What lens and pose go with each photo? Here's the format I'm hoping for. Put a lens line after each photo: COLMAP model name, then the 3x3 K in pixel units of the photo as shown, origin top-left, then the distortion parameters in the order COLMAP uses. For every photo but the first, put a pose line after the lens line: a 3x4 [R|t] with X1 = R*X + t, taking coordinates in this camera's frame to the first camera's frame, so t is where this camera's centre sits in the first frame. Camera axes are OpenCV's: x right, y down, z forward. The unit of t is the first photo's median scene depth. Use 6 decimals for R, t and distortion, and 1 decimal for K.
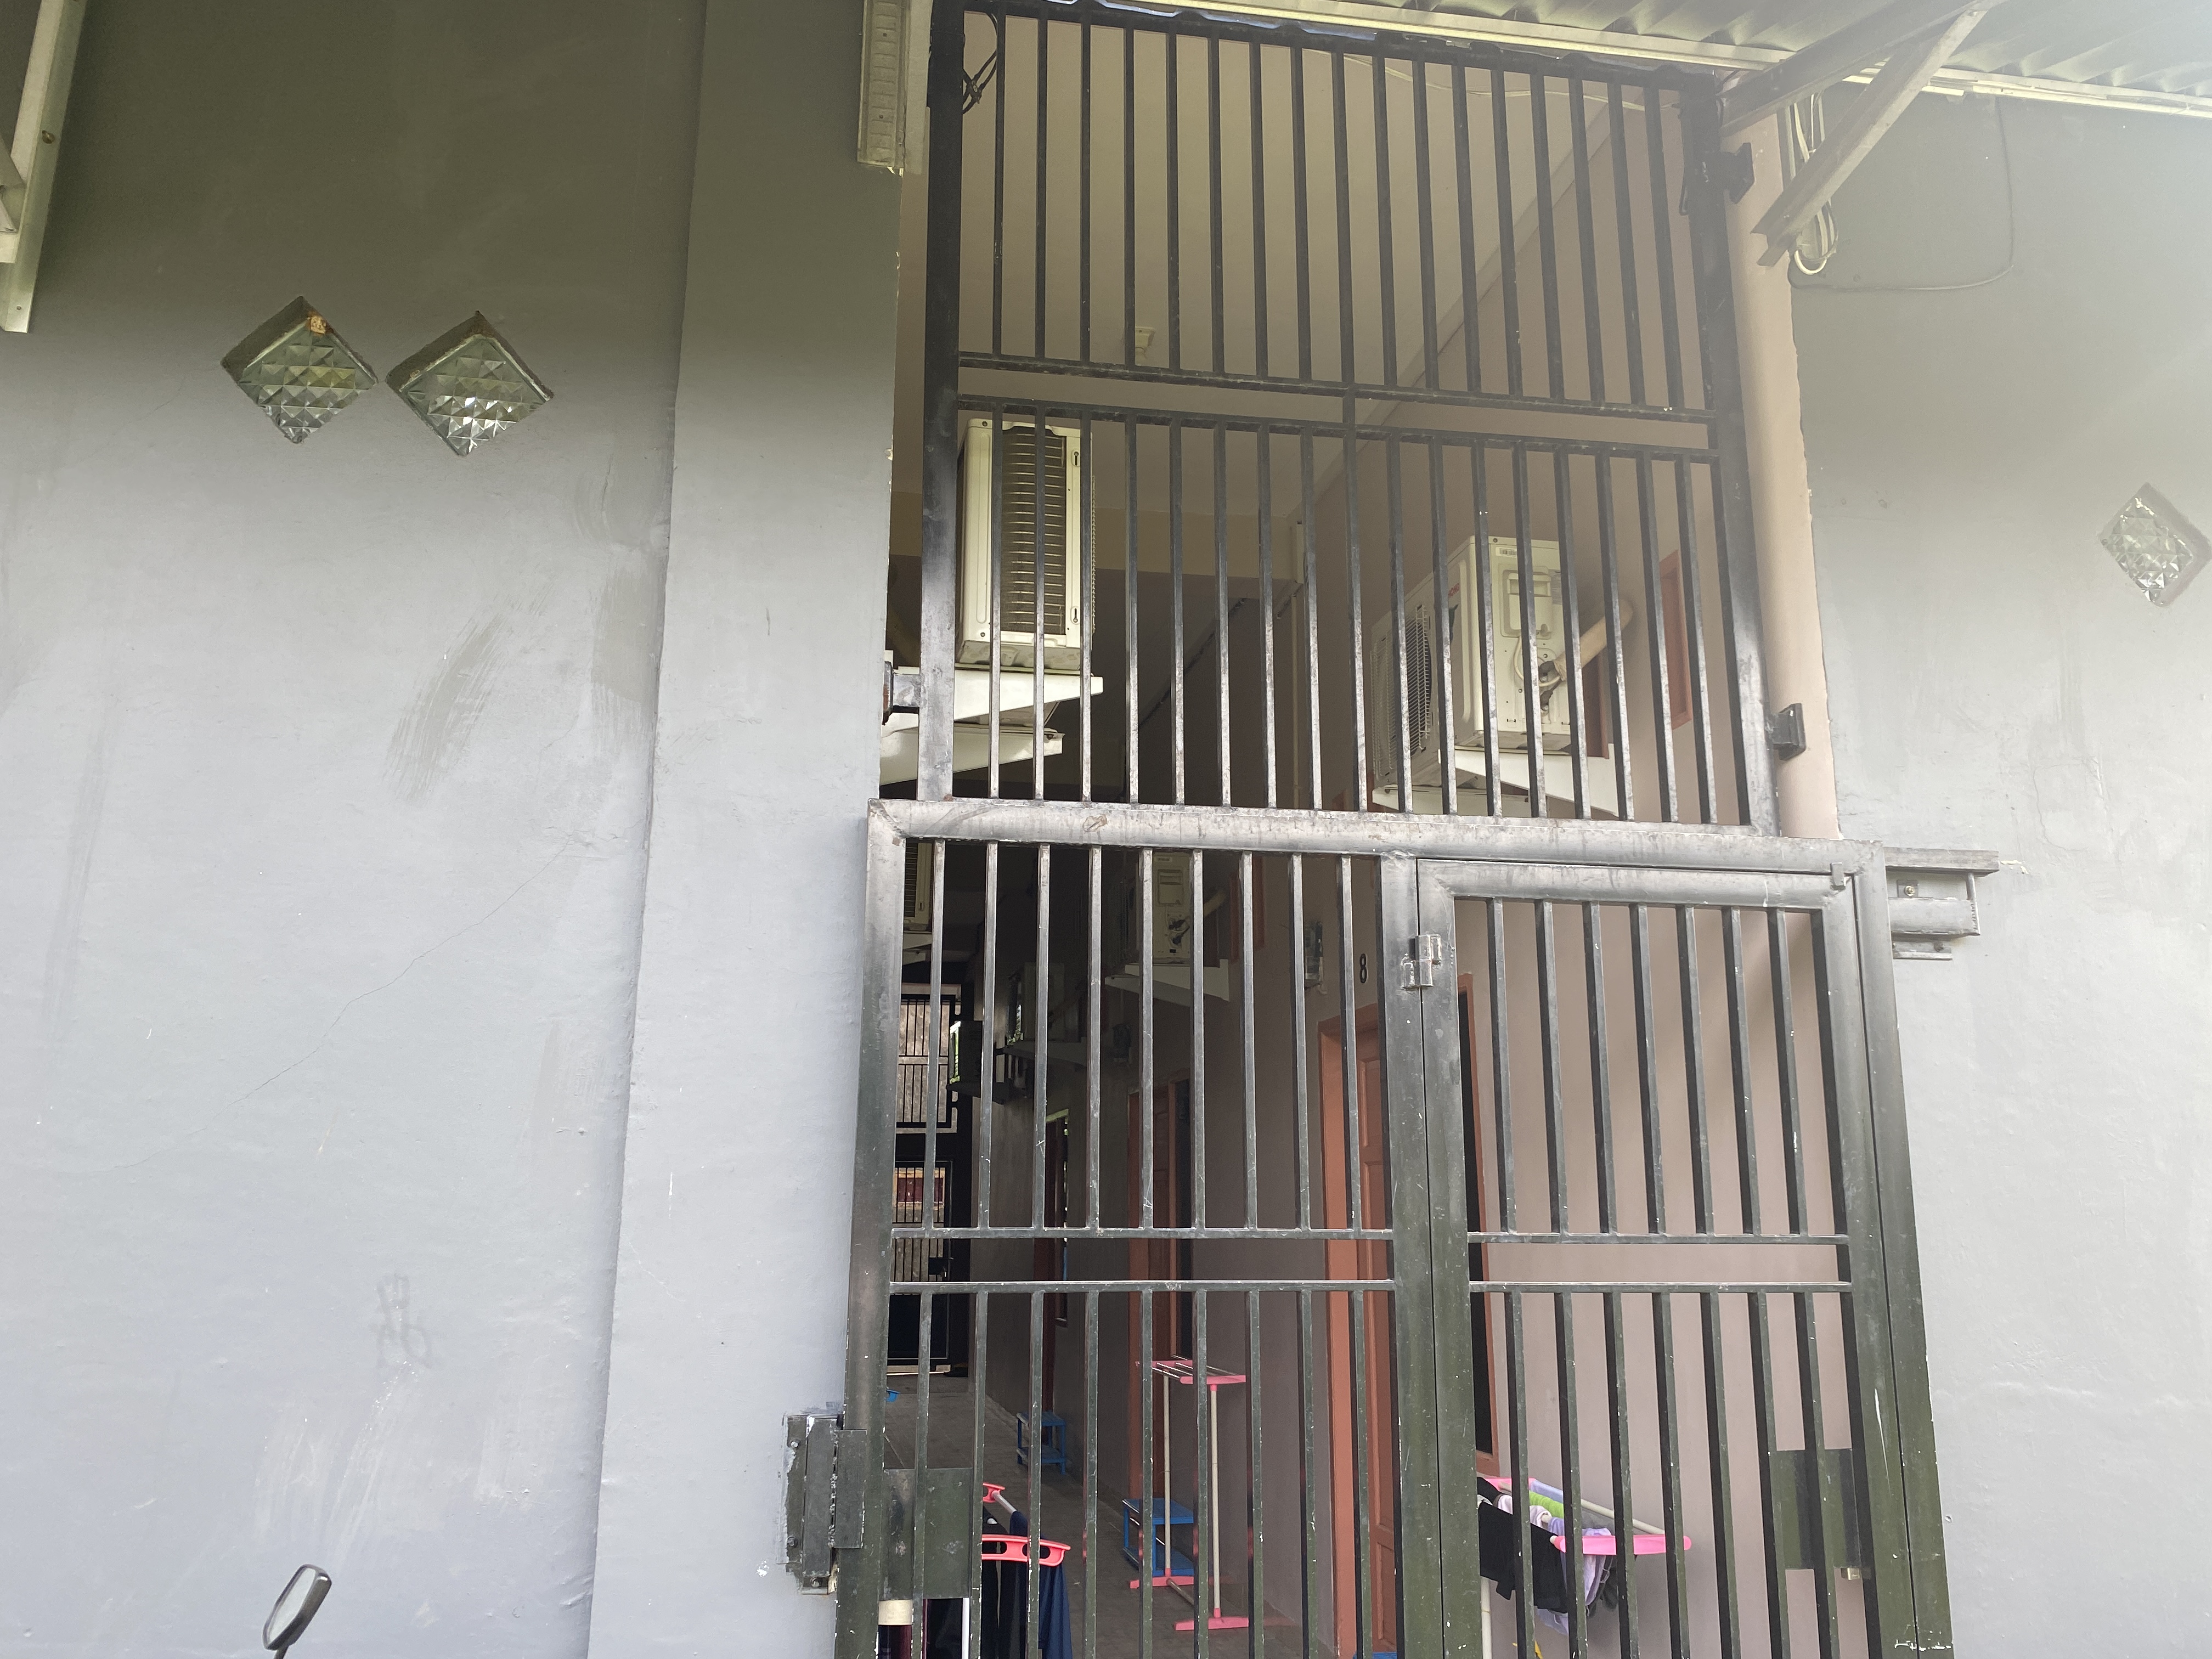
lens RADIAL K [[1809.8, 0, 1106.0], [0, 1809.8, 829.5], [0, 0, 1]] dist [0.003300, -0.000445]
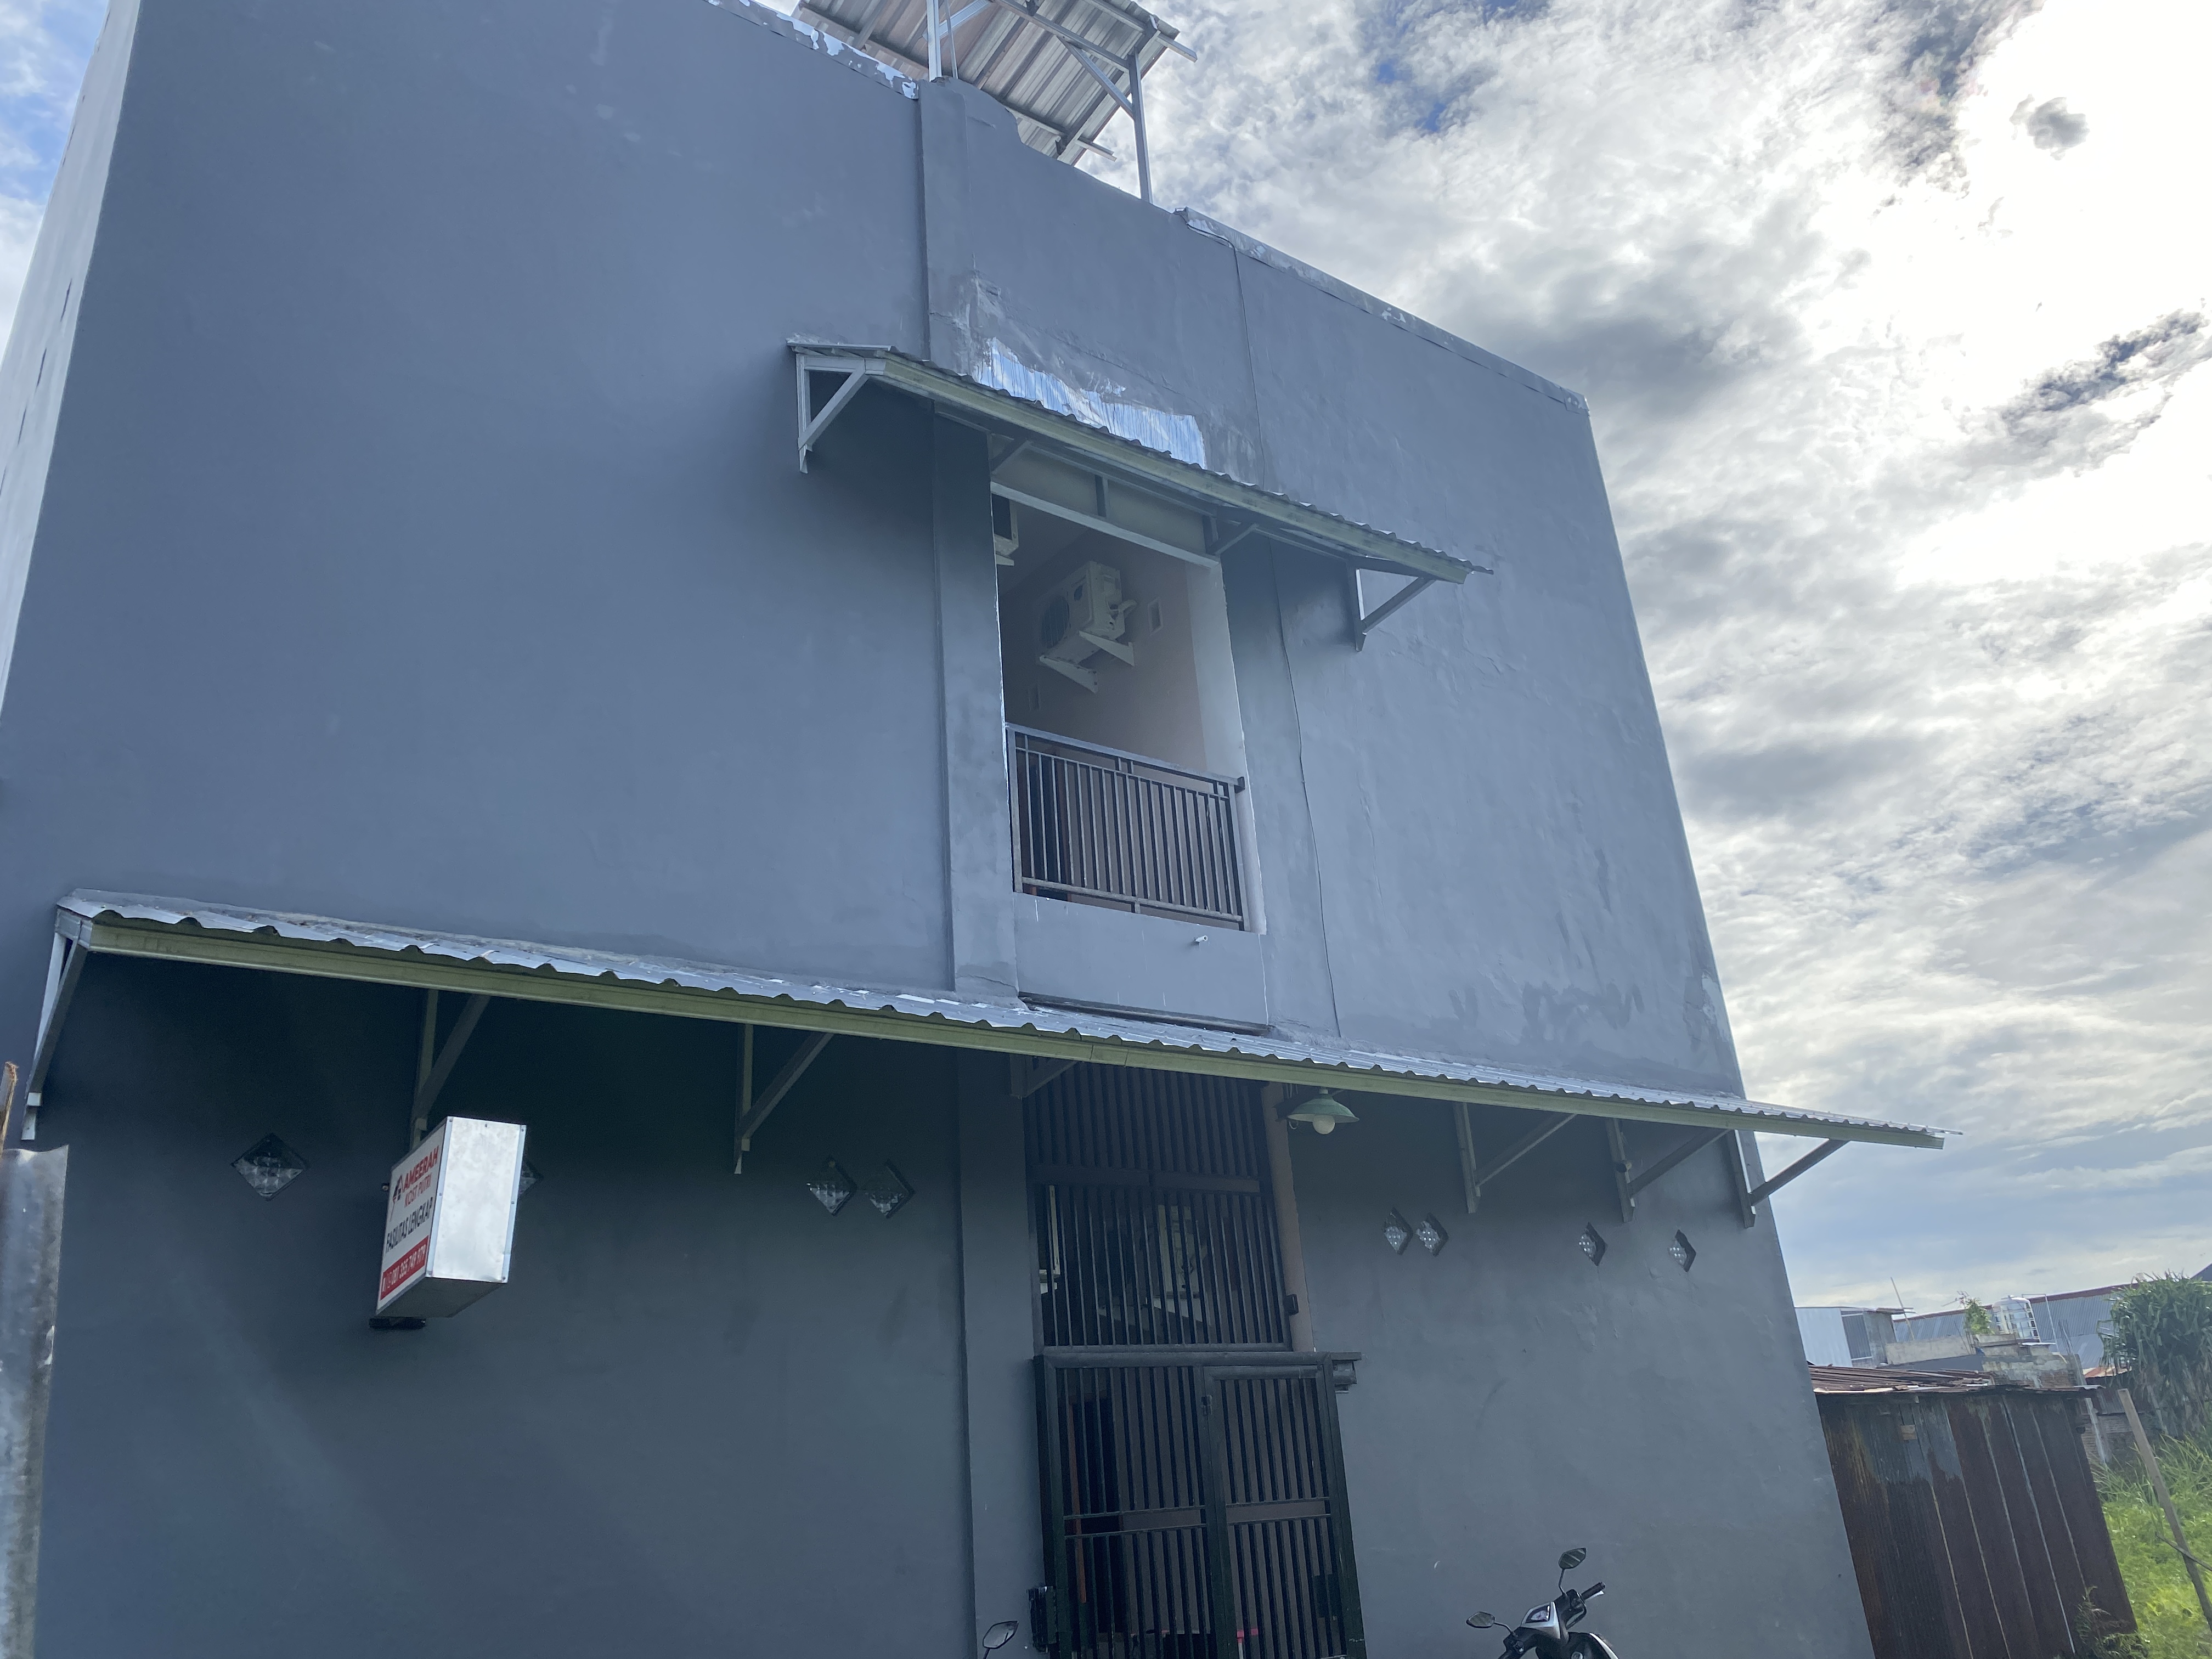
lens RADIAL K [[1645.3, 0, 1106.0], [0, 1645.3, 829.5], [0, 0, 1]] dist [0.001231, -0.002817]
pose [[0.893721, 0.109636, 0.435020, -1.173964], [-0.022329, 0.979348, -0.200946, -0.285574], [-0.448067, 0.169876, 0.877712, -1.337320]]
